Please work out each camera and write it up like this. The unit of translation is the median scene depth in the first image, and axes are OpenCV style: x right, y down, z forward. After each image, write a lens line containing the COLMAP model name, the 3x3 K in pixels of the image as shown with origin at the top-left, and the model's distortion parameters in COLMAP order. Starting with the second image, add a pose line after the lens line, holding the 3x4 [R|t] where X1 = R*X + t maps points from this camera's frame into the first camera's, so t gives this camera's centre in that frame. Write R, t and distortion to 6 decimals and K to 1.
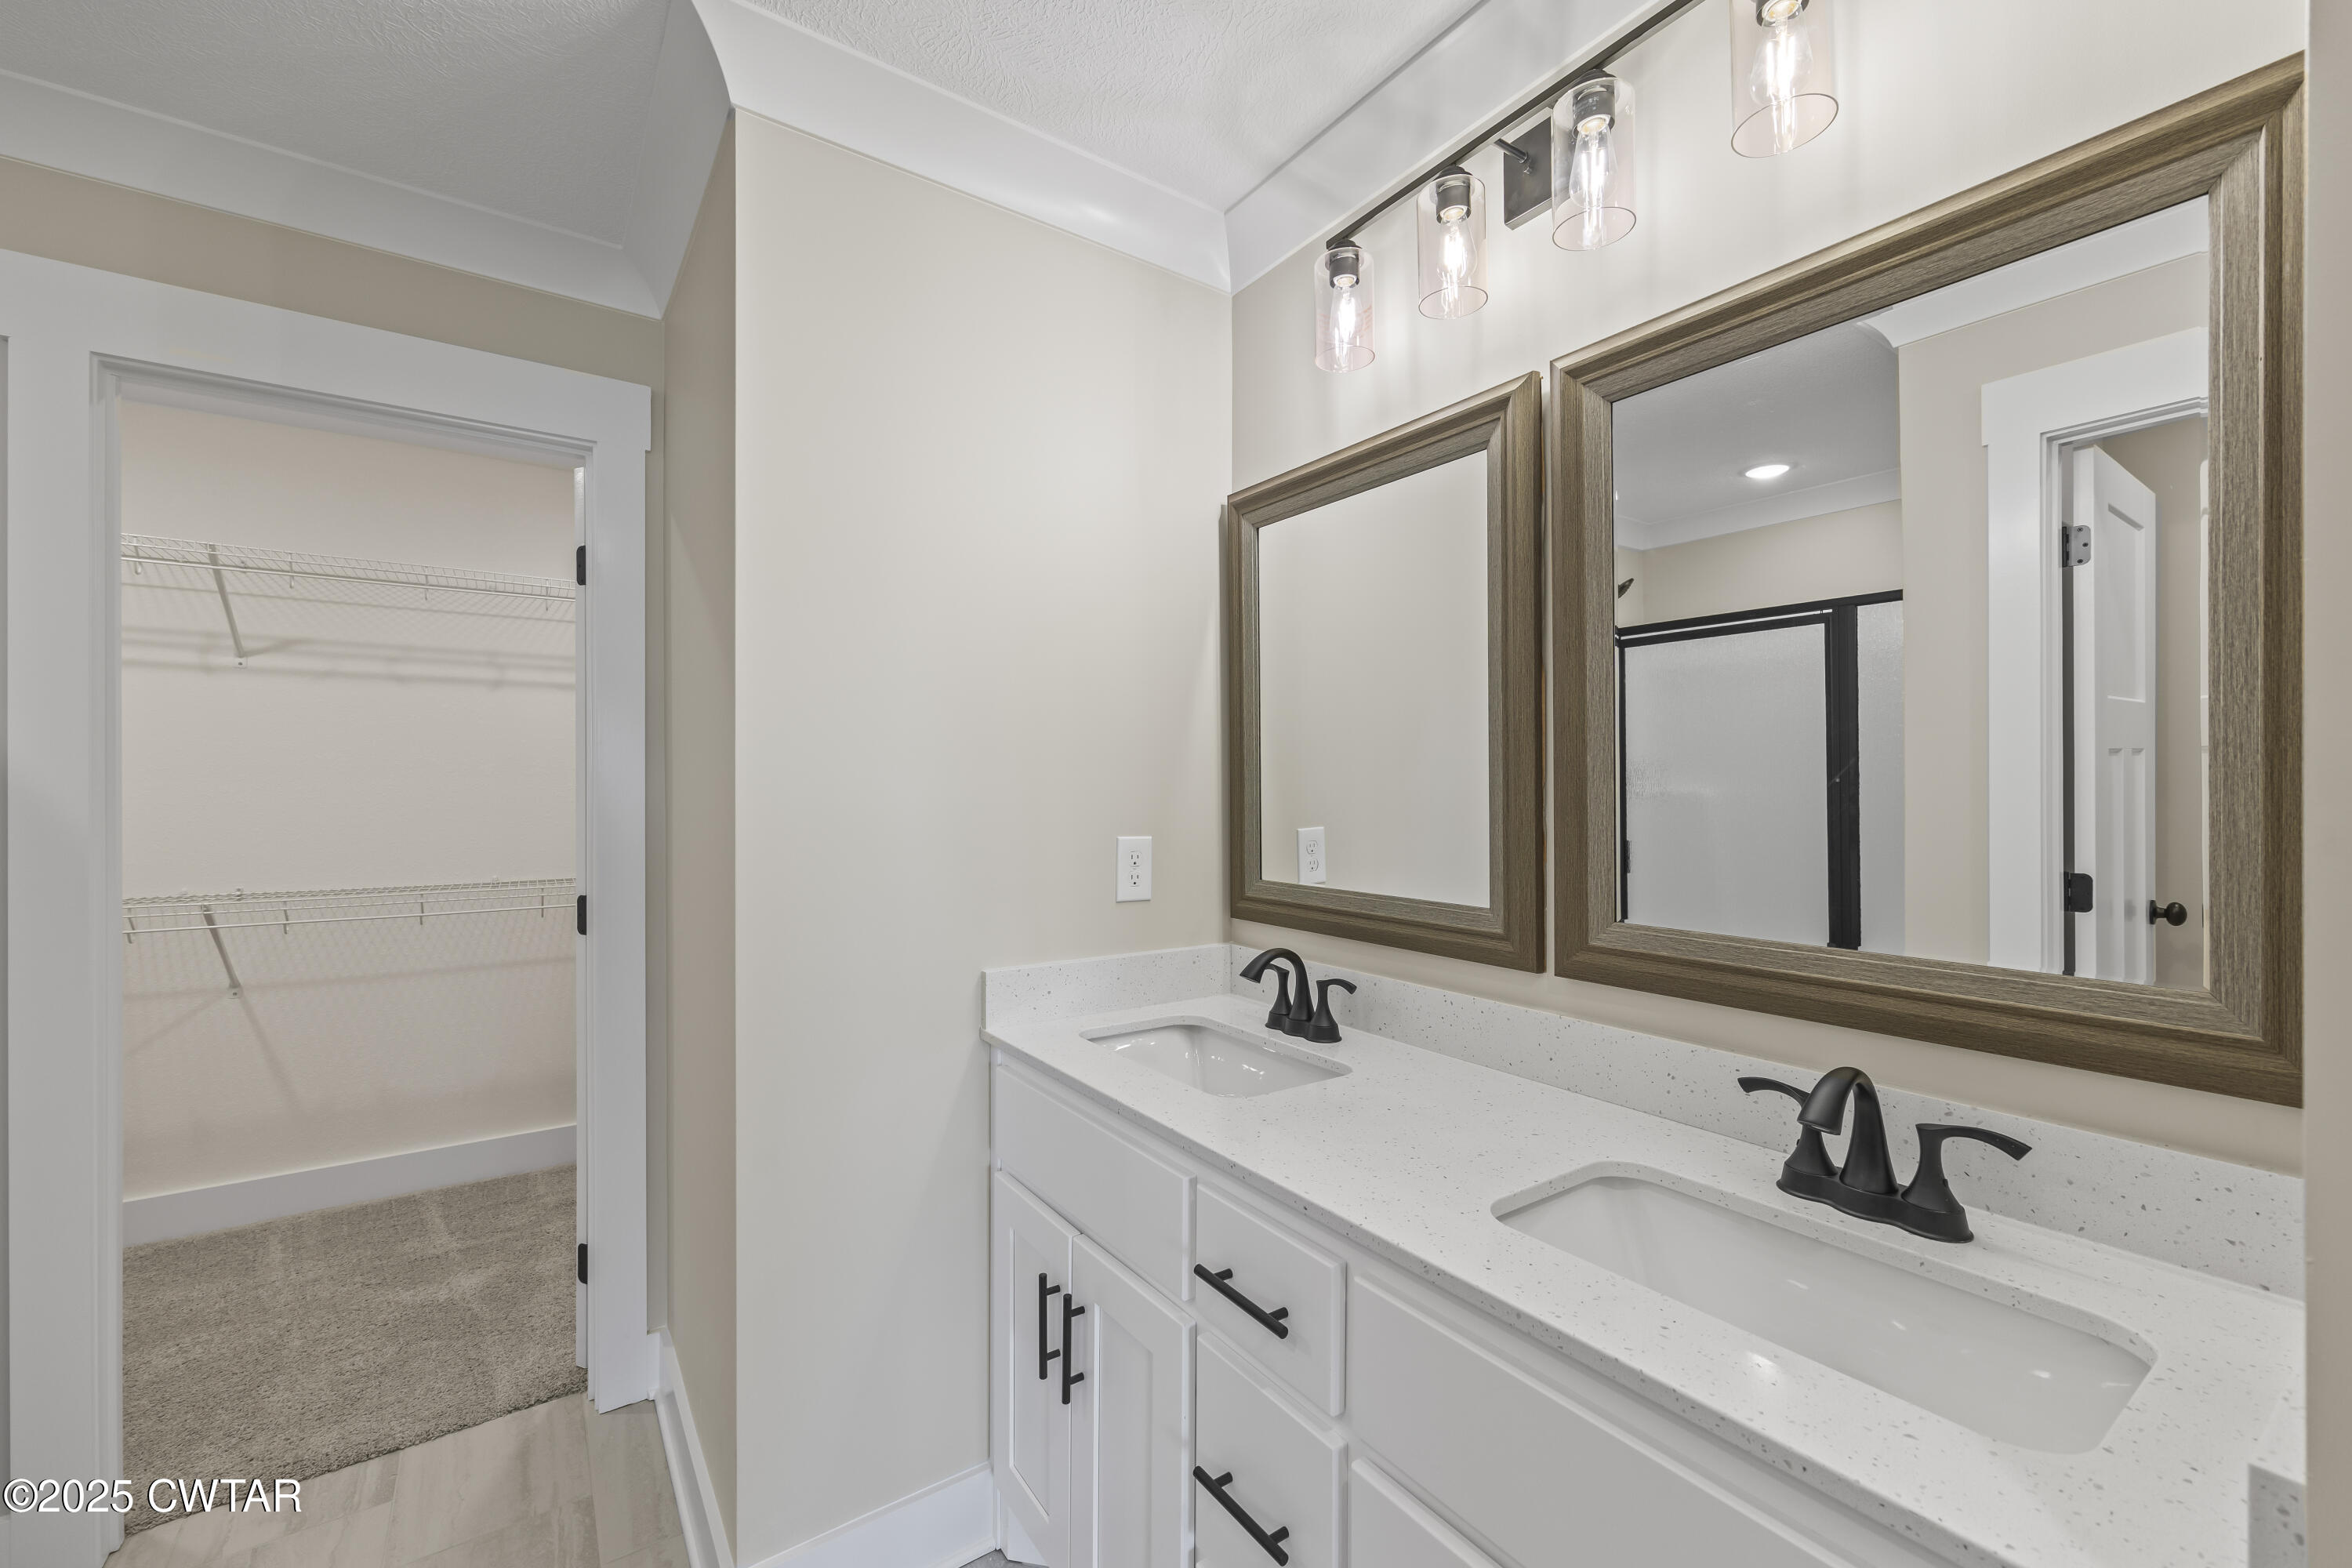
lens RADIAL K [[949.8, 0, 1184.0], [0, 949.8, 786.0], [0, 0, 1]] dist [-0.000245, 0.000639]
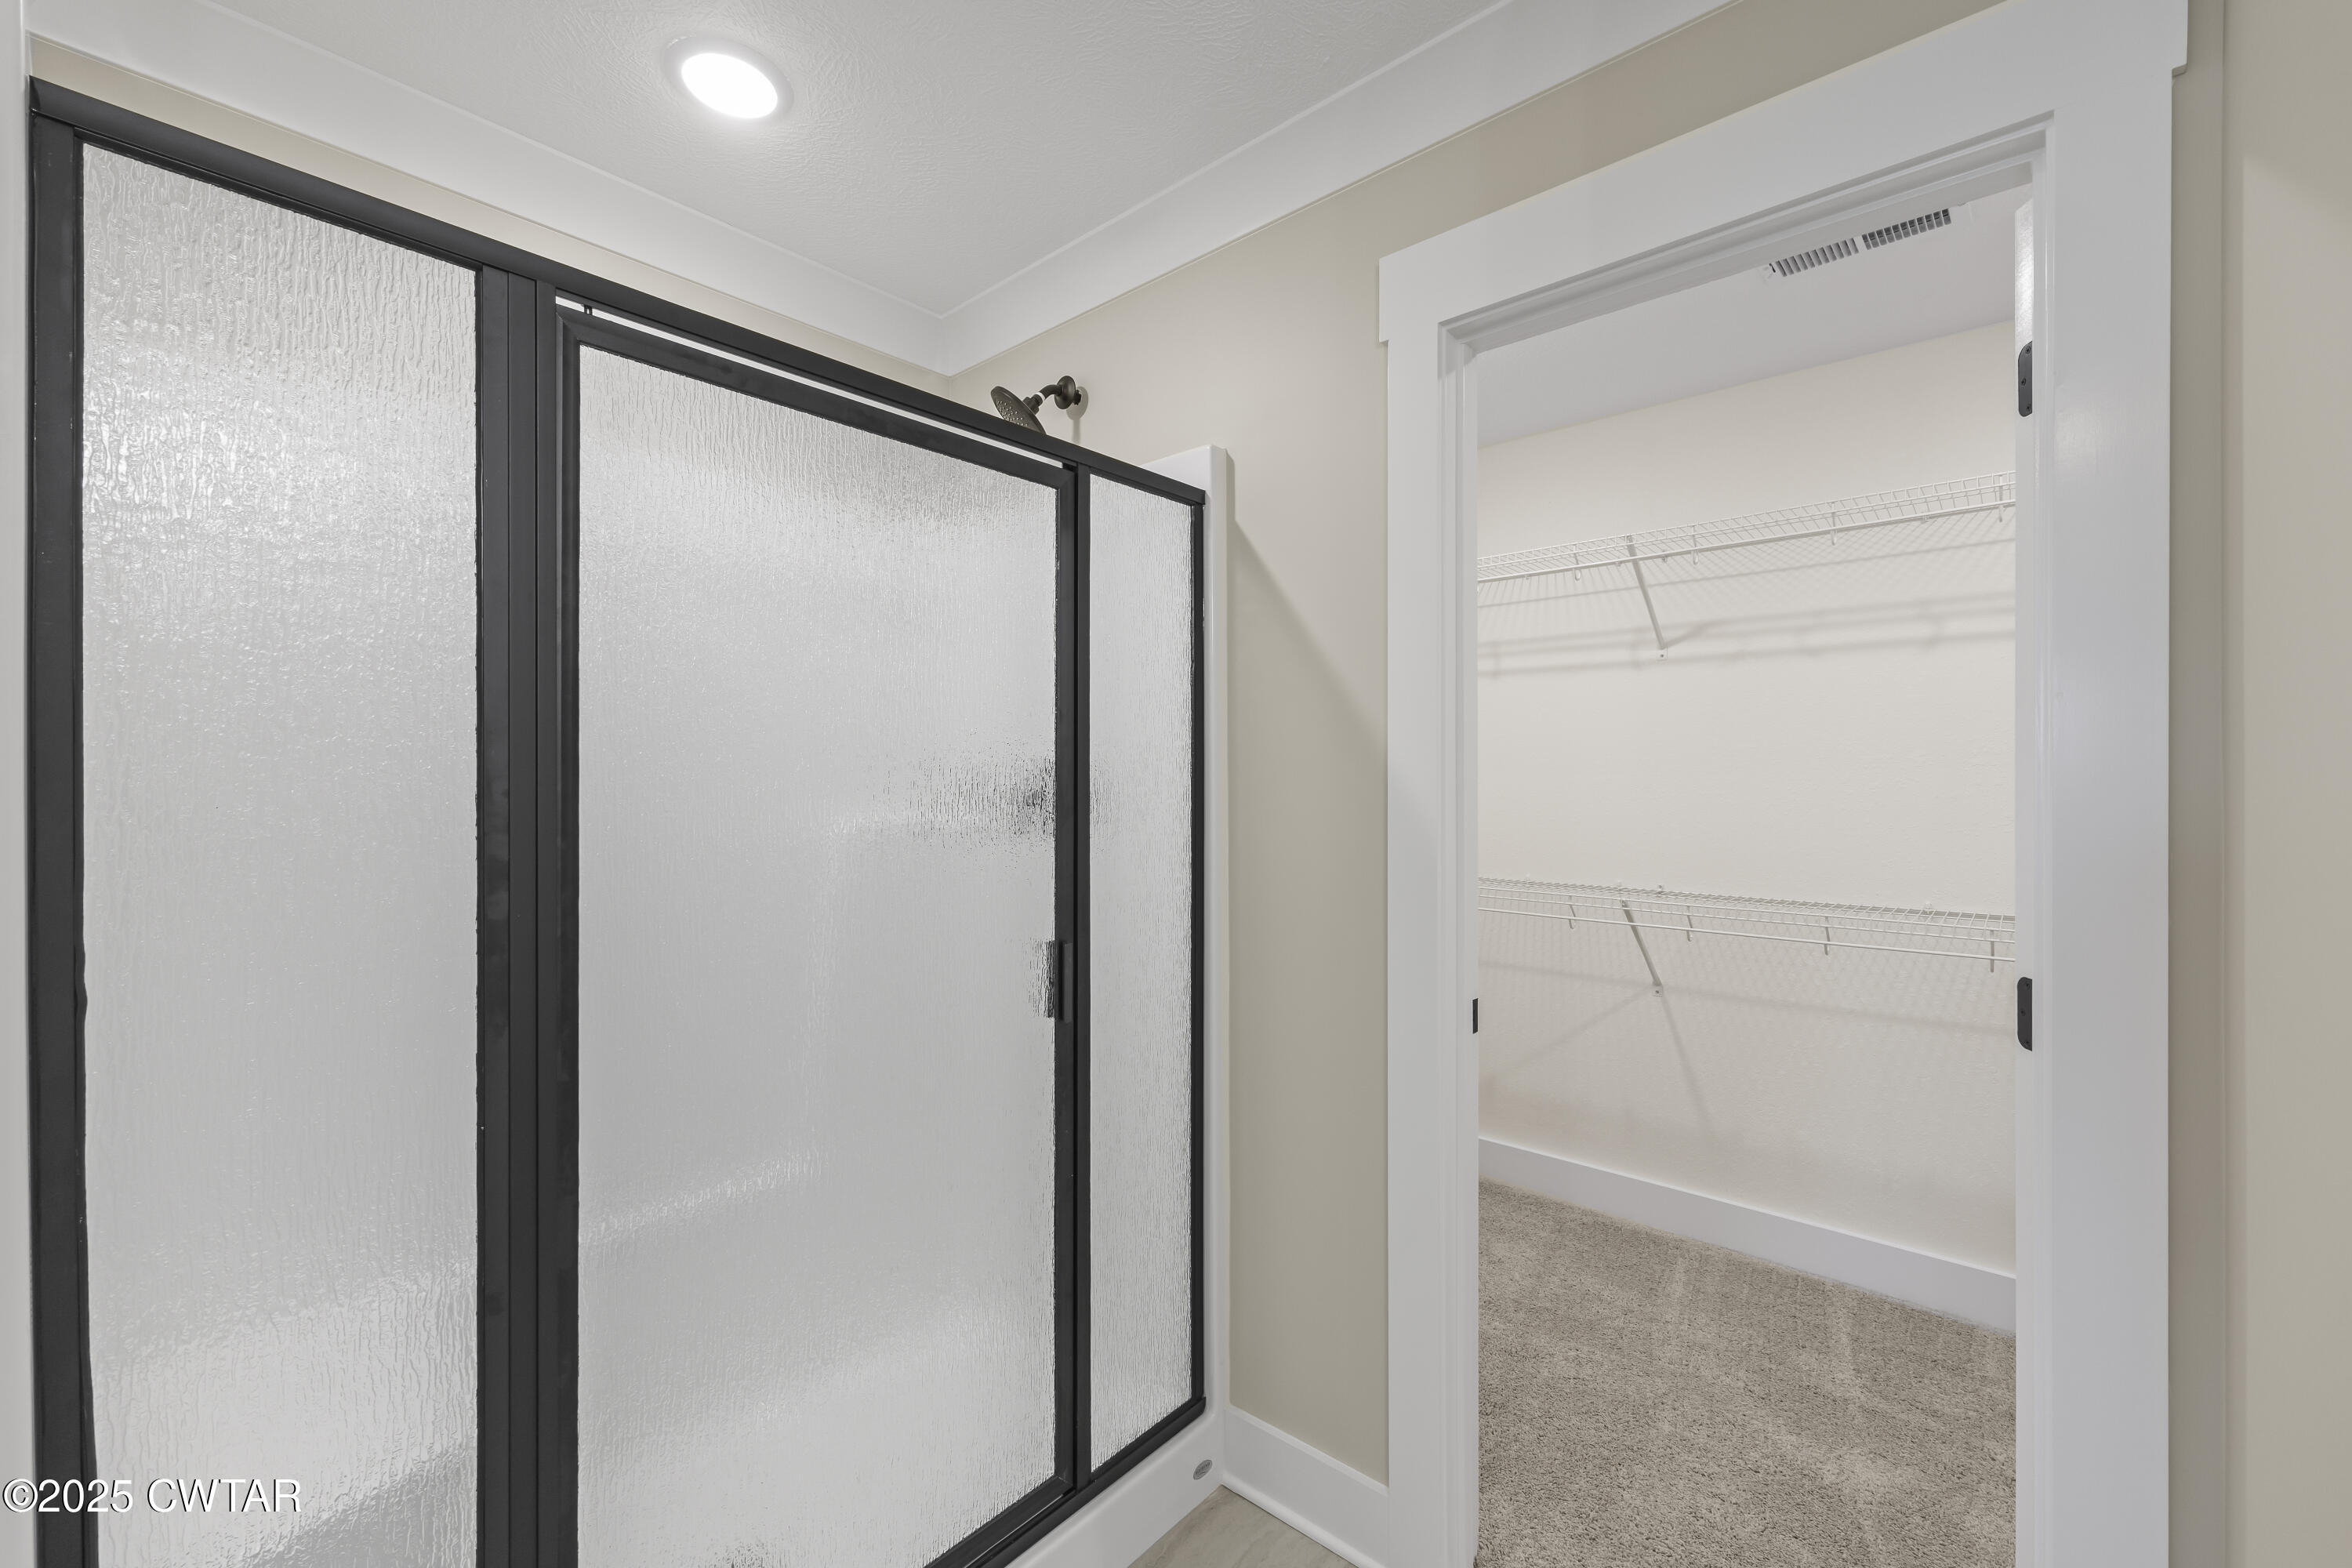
lens RADIAL K [[949.8, 0, 1184.0], [0, 949.8, 786.0], [0, 0, 1]] dist [-0.000245, 0.000639]
pose [[0.234190, 0.002562, -0.972188, -0.160761], [0.000981, 0.999995, 0.002871, 0.002237], [0.972190, -0.001626, 0.234186, 0.299790]]
